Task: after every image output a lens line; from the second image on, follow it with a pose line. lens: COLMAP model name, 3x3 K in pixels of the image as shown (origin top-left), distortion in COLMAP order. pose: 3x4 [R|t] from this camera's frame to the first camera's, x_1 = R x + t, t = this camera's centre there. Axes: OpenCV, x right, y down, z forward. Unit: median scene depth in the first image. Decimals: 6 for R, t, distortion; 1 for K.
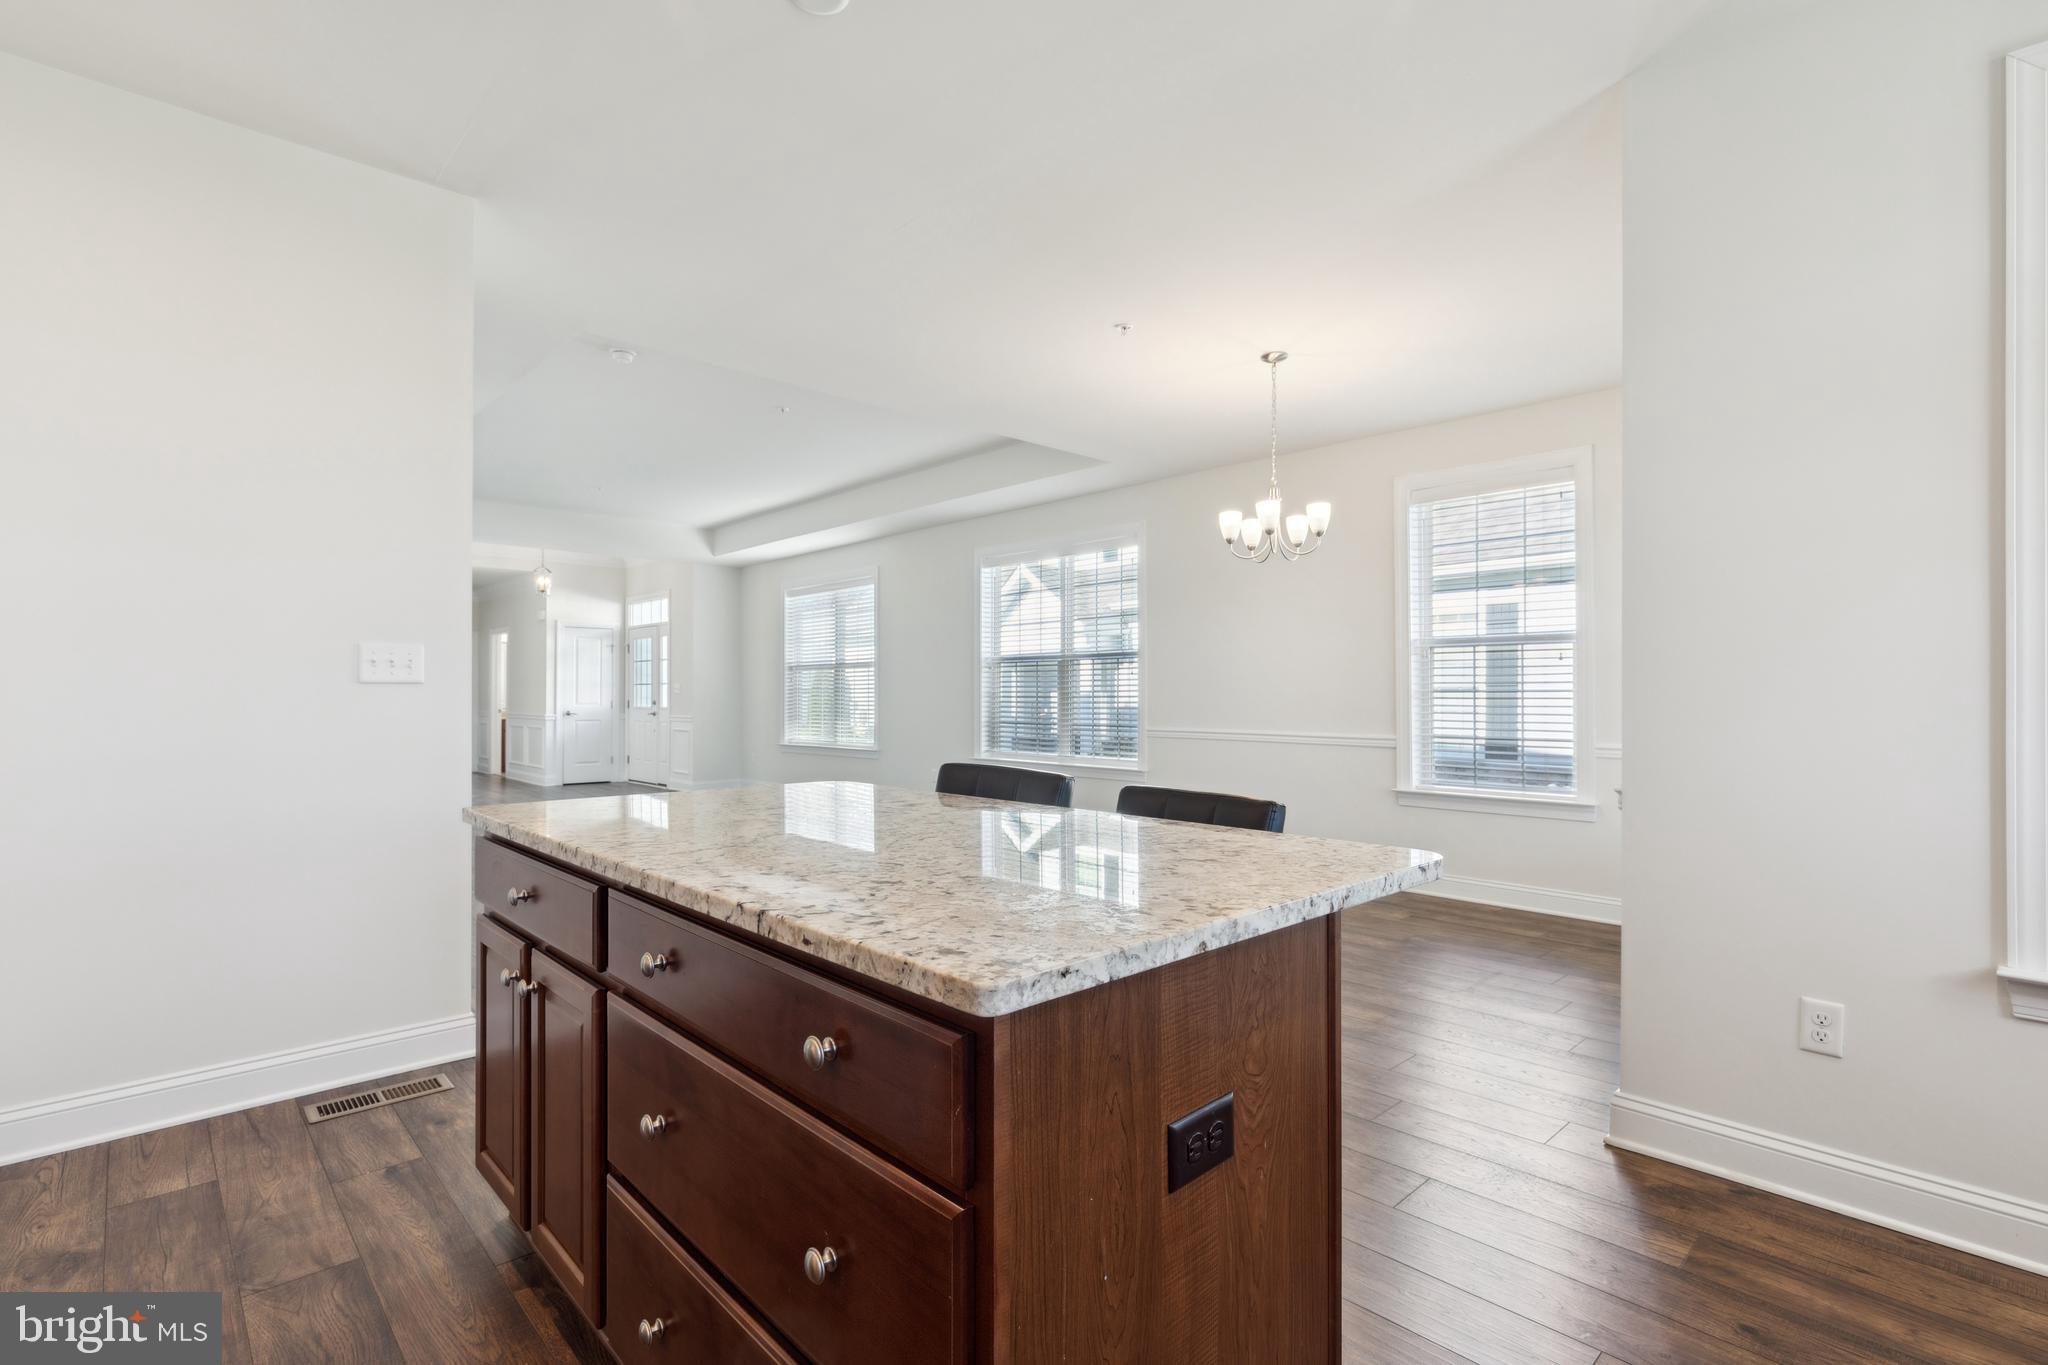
lens RADIAL K [[953.3, 0, 1056.3], [0, 953.3, 699.2], [0, 0, 1]] dist [0.013158, -0.004302]
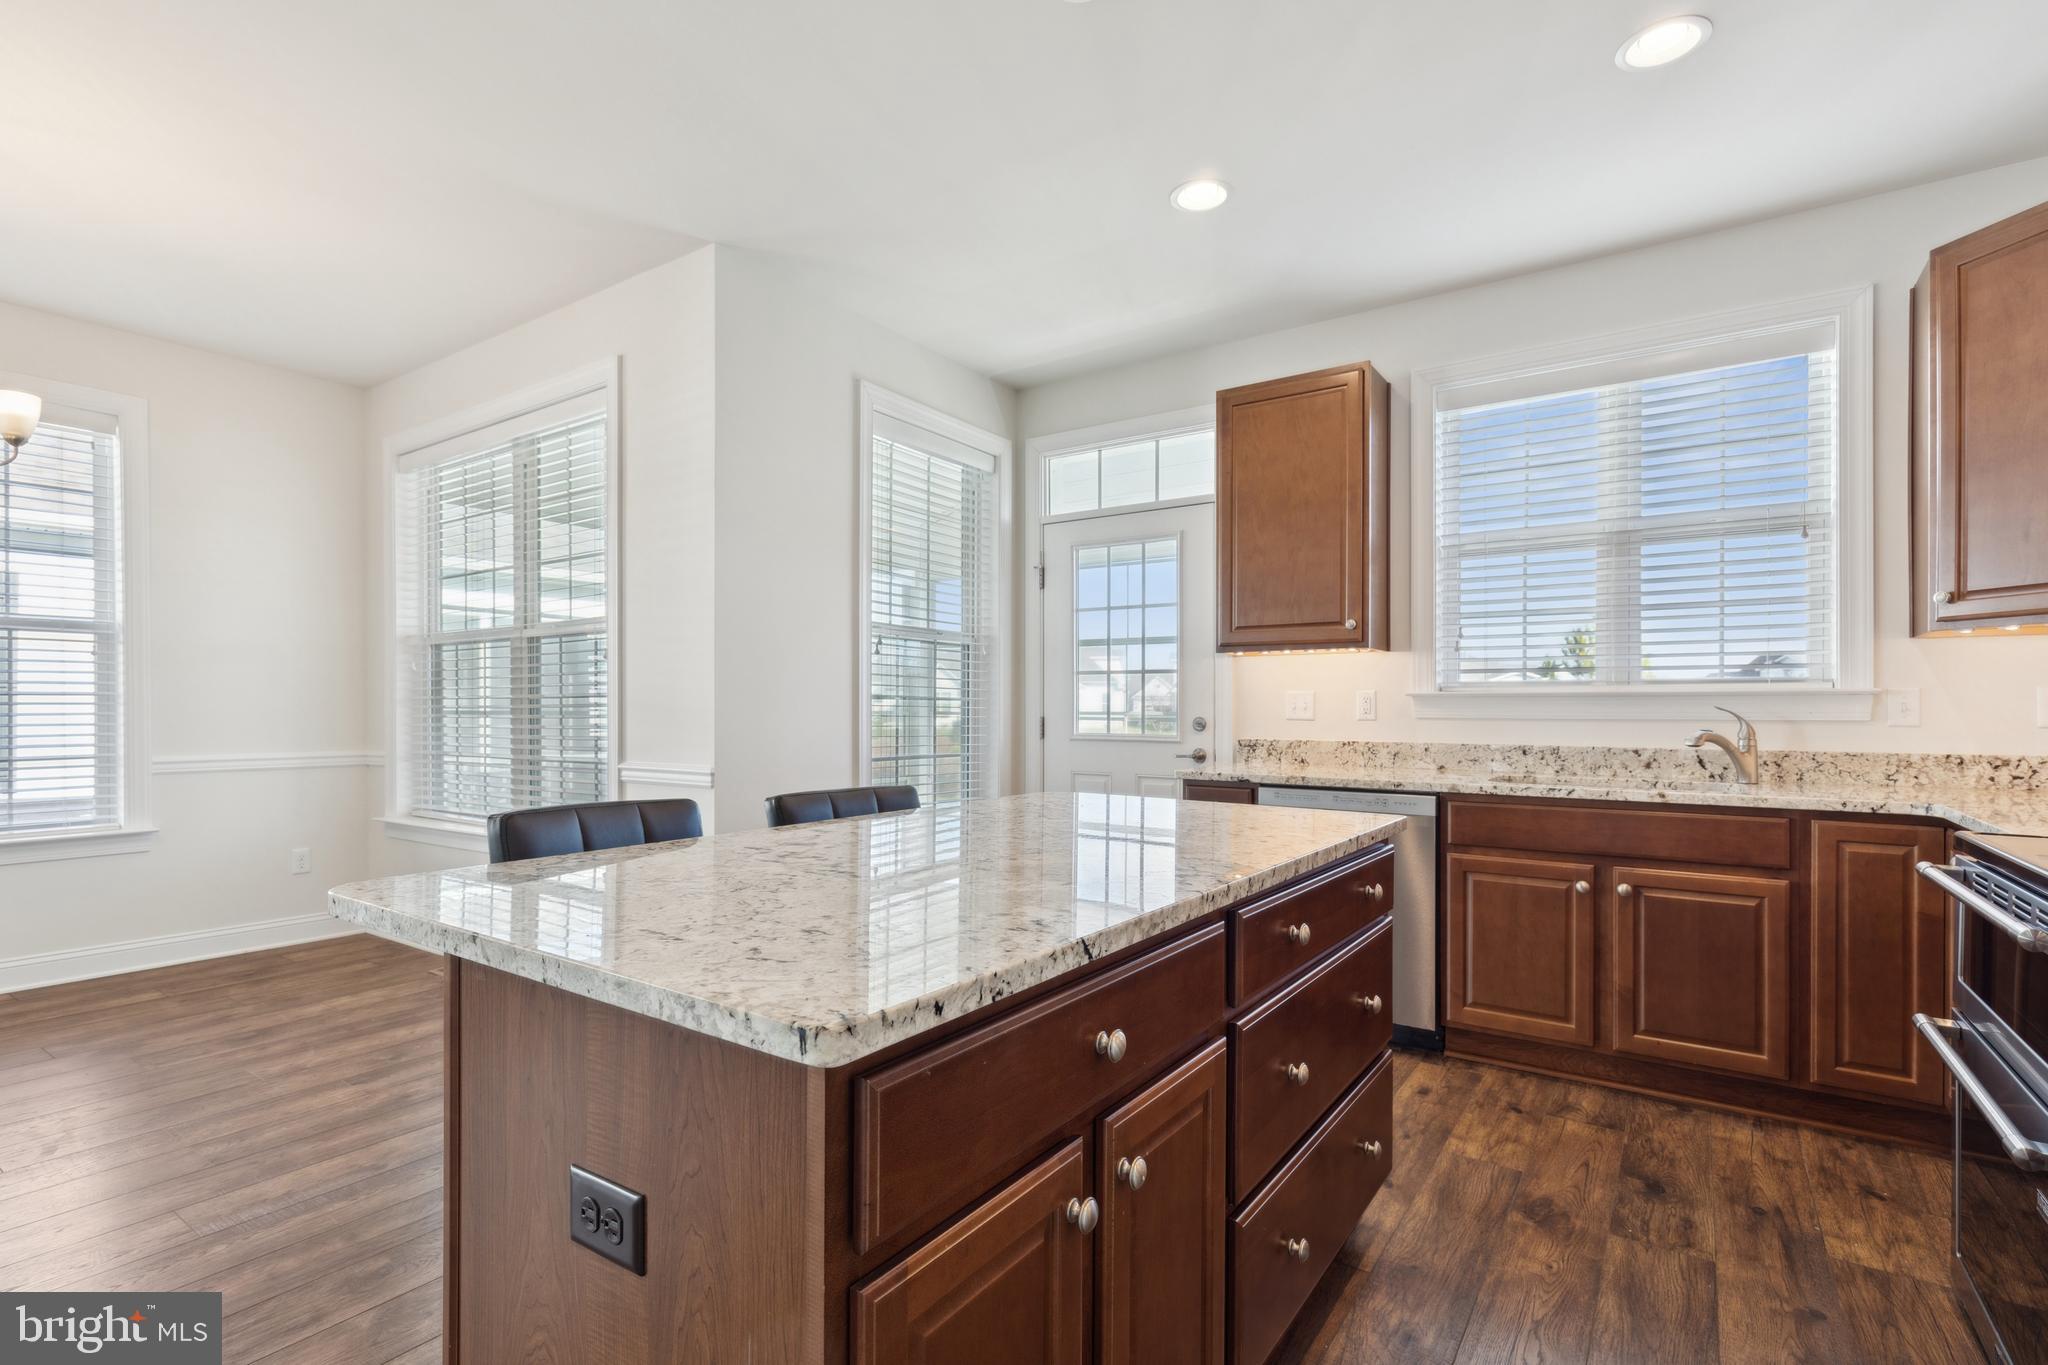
lens RADIAL K [[953.3, 0, 1034.3], [0, 953.3, 697.8], [0, 0, 1]] dist [0.013158, -0.004302]
pose [[-0.190917, 0.005106, 0.981593, -1.074171], [-0.000938, 0.999985, -0.005384, -0.005802], [-0.981606, -0.001948, -0.190910, 1.071314]]
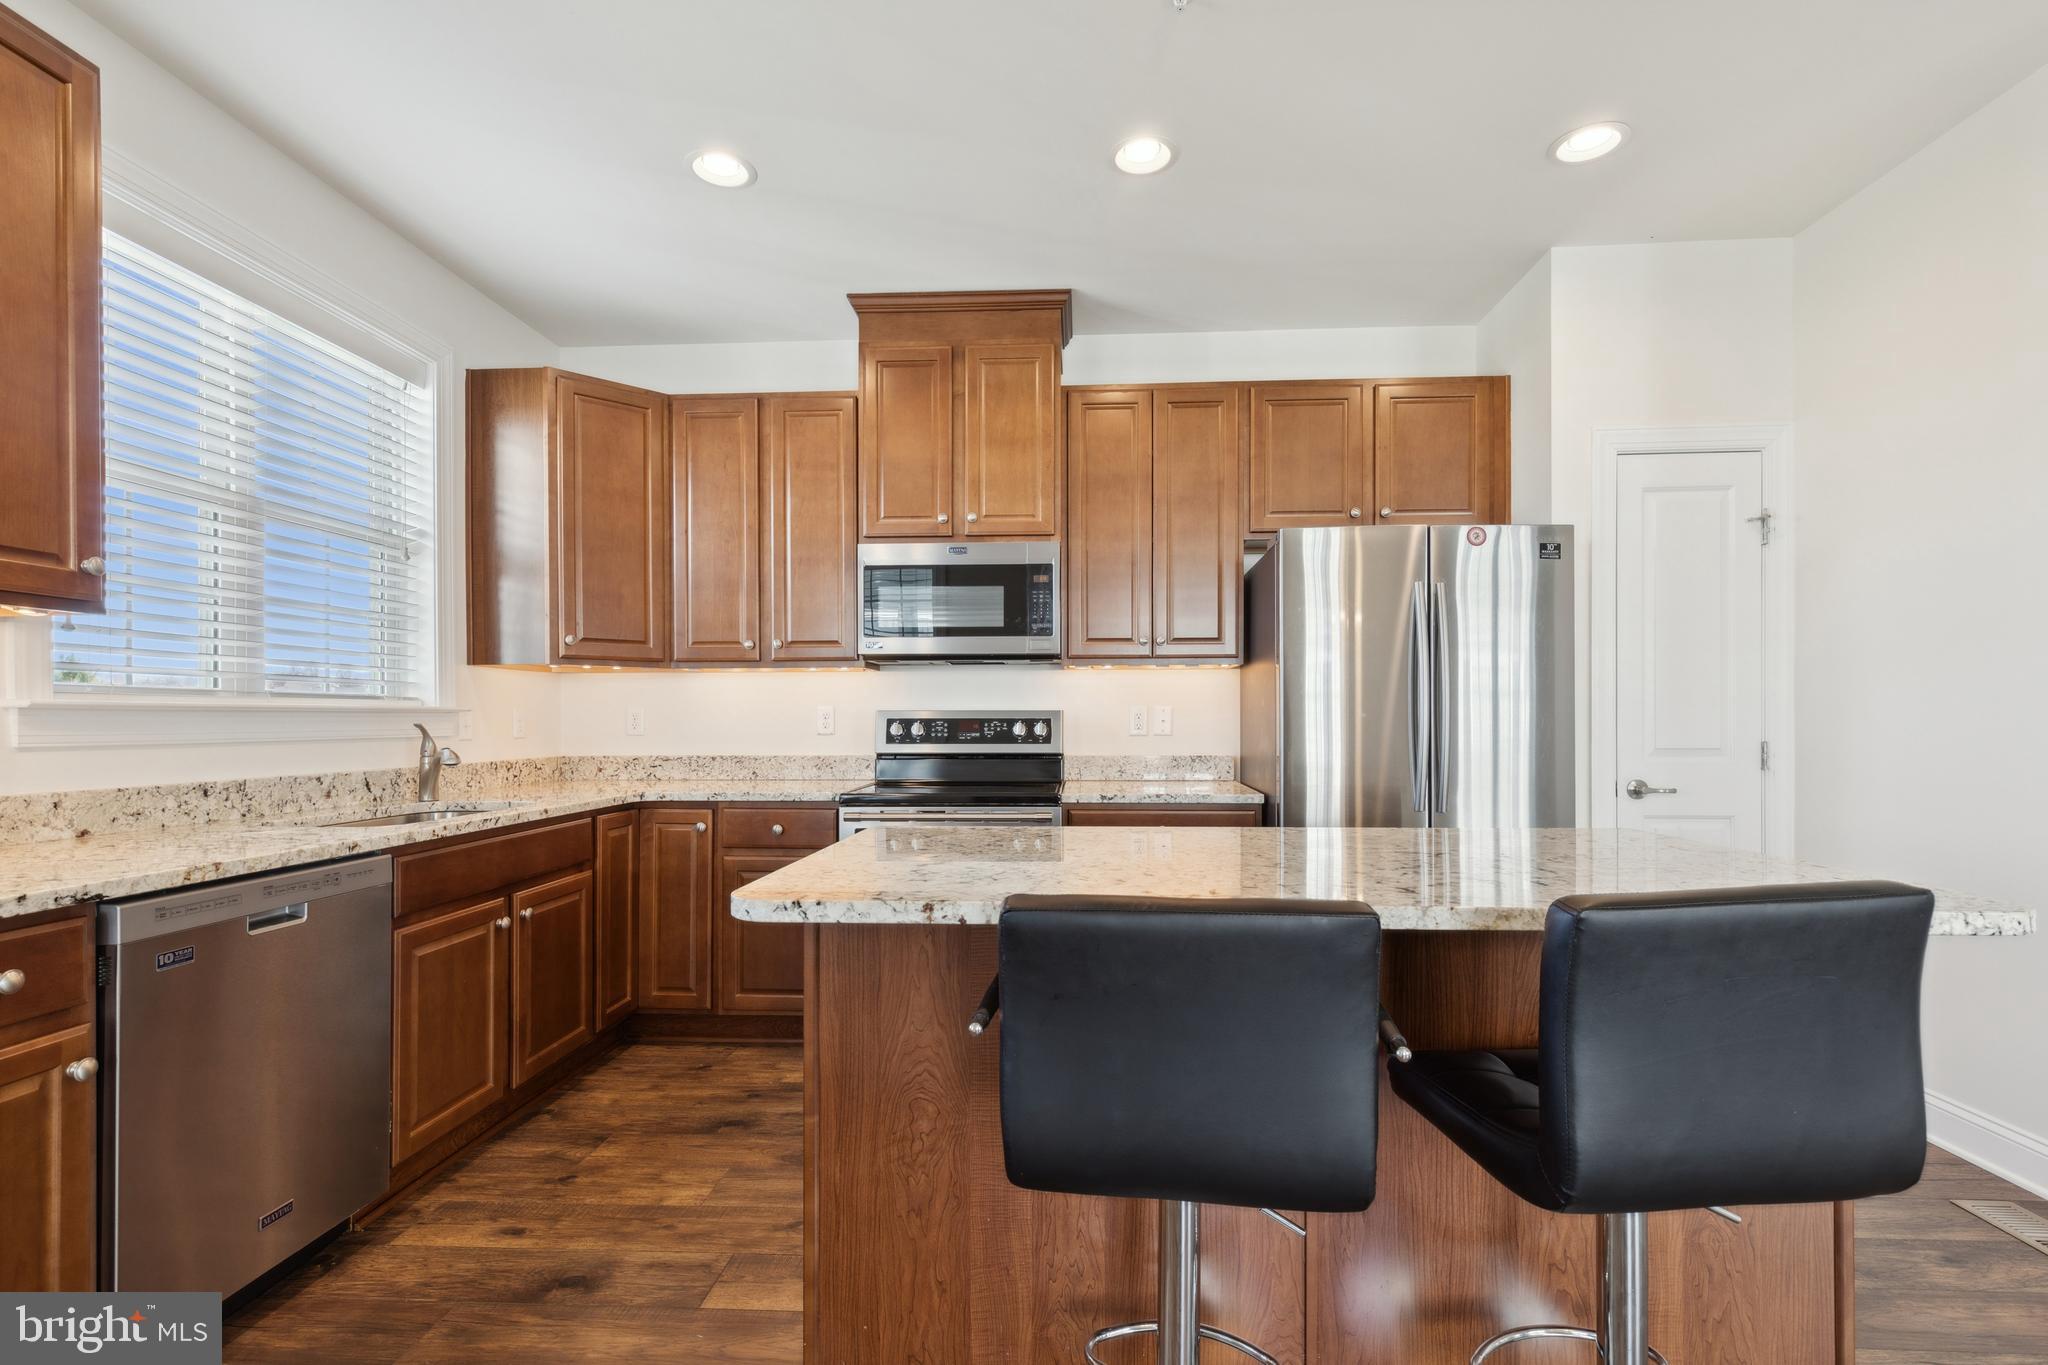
lens RADIAL K [[953.3, 0, 1030.2], [0, 953.3, 720.0], [0, 0, 1]] dist [0.013158, -0.004302]
pose [[-0.740806, 0.000580, -0.671719, 0.622671], [0.000965, 1.000000, -0.000201, -0.005108], [0.671719, -0.000797, -0.740806, 1.450118]]
